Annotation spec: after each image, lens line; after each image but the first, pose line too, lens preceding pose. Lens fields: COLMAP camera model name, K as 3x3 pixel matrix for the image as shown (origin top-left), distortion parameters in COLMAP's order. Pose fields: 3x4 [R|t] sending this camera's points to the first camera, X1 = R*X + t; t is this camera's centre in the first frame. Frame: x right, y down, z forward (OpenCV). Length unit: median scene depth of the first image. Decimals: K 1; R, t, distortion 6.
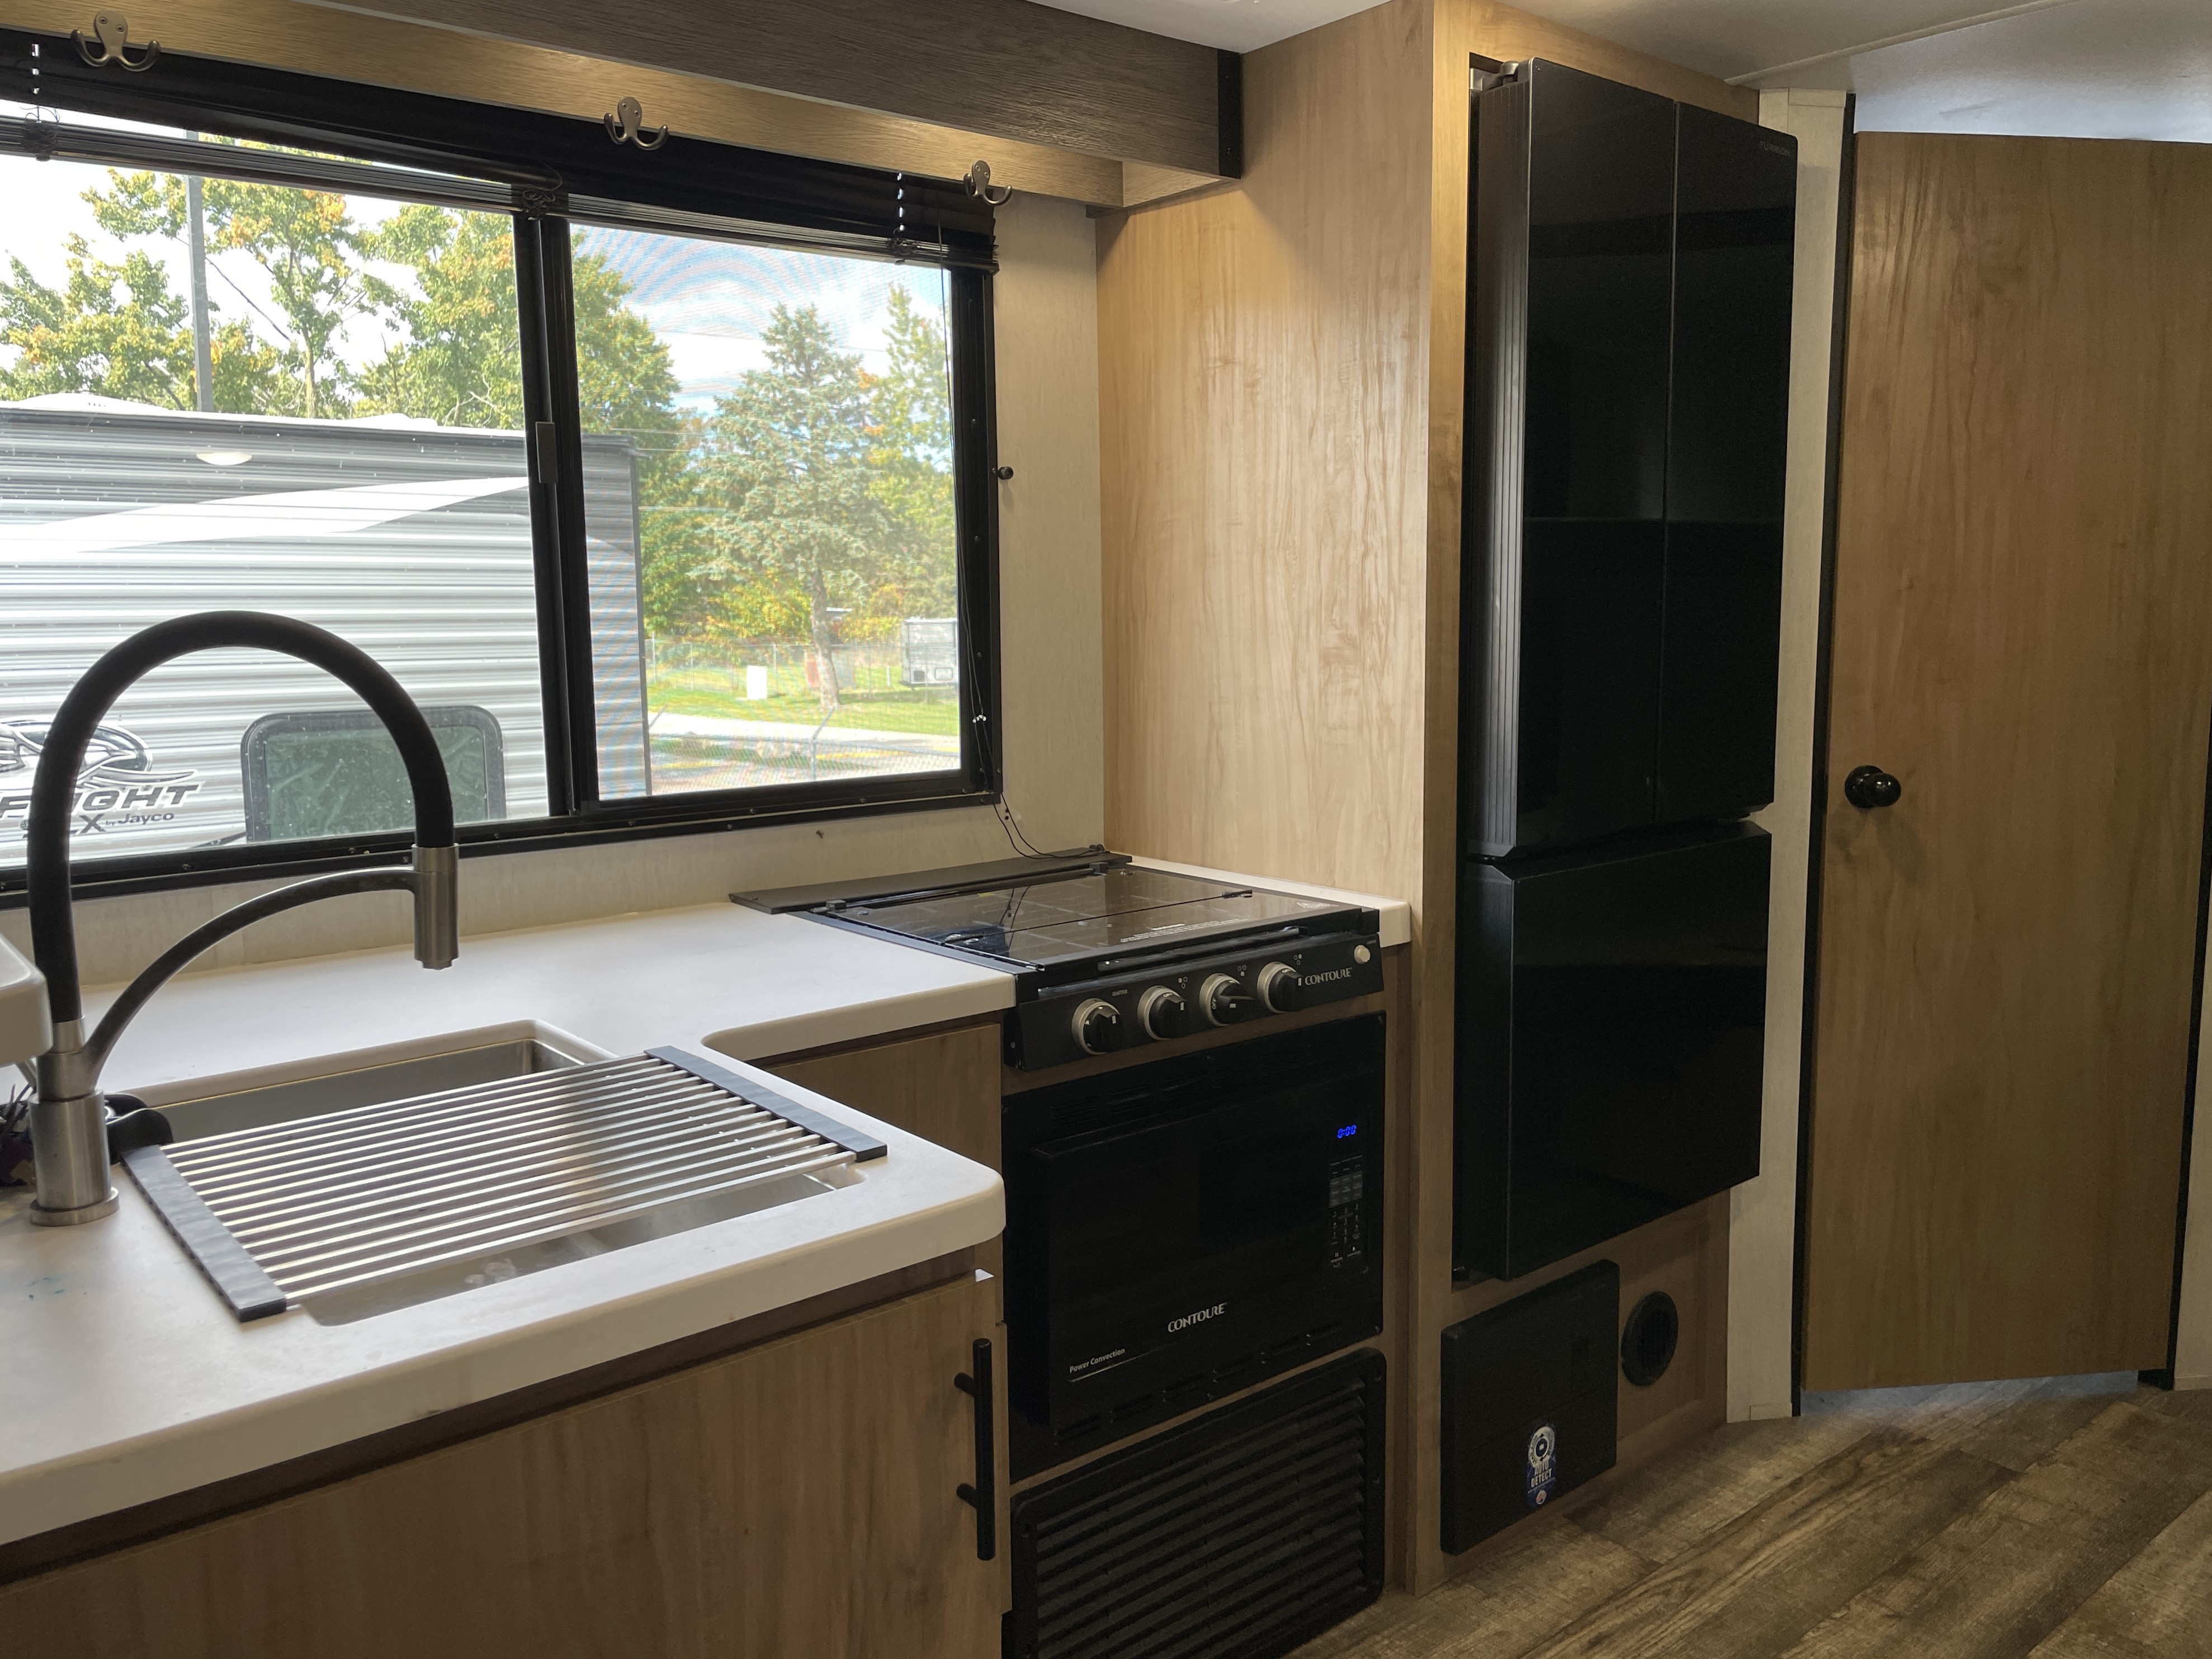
lens RADIAL K [[1700.0, 0, 1109.1], [0, 1700.0, 817.4], [0, 0, 1]] dist [0.075098, -0.108901]
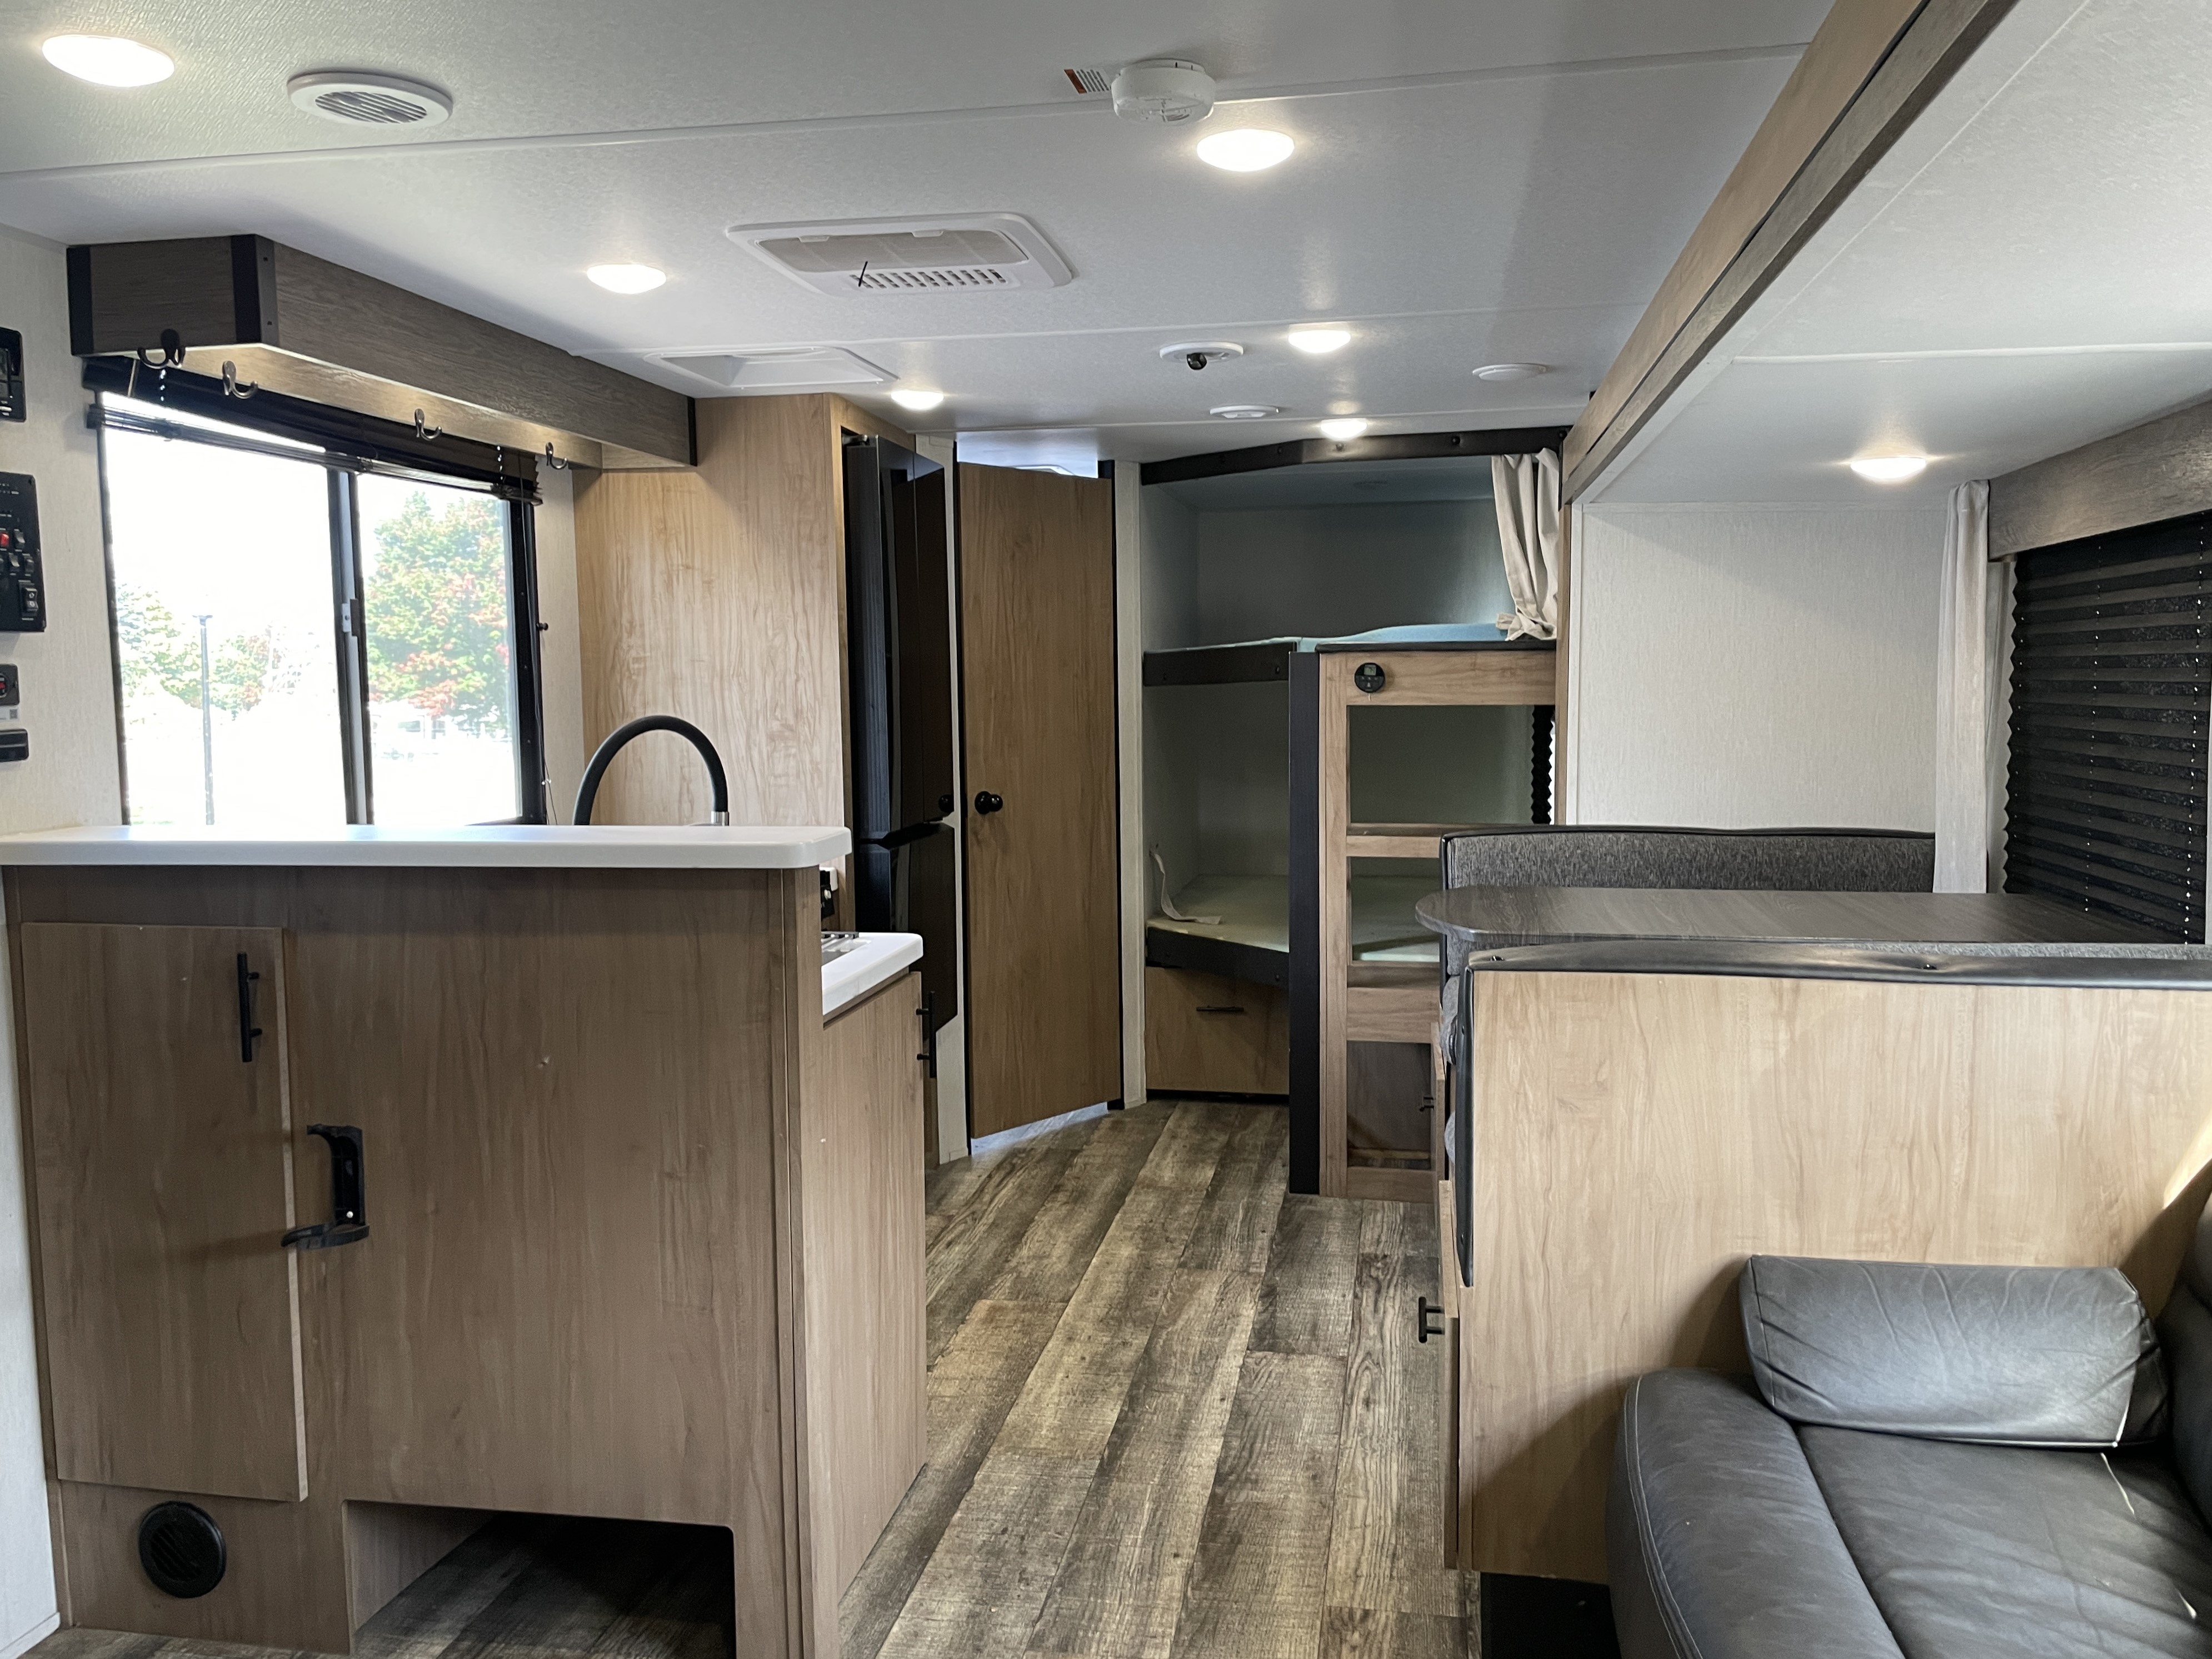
lens RADIAL K [[1672.6, 0, 1106.0], [0, 1672.6, 829.5], [0, 0, 1]] dist [-0.001706, -0.000329]
pose [[0.758631, -0.055998, 0.649110, -0.721609], [0.089283, 0.995836, -0.018438, 0.063621], [-0.645374, 0.071942, 0.760471, -0.530024]]
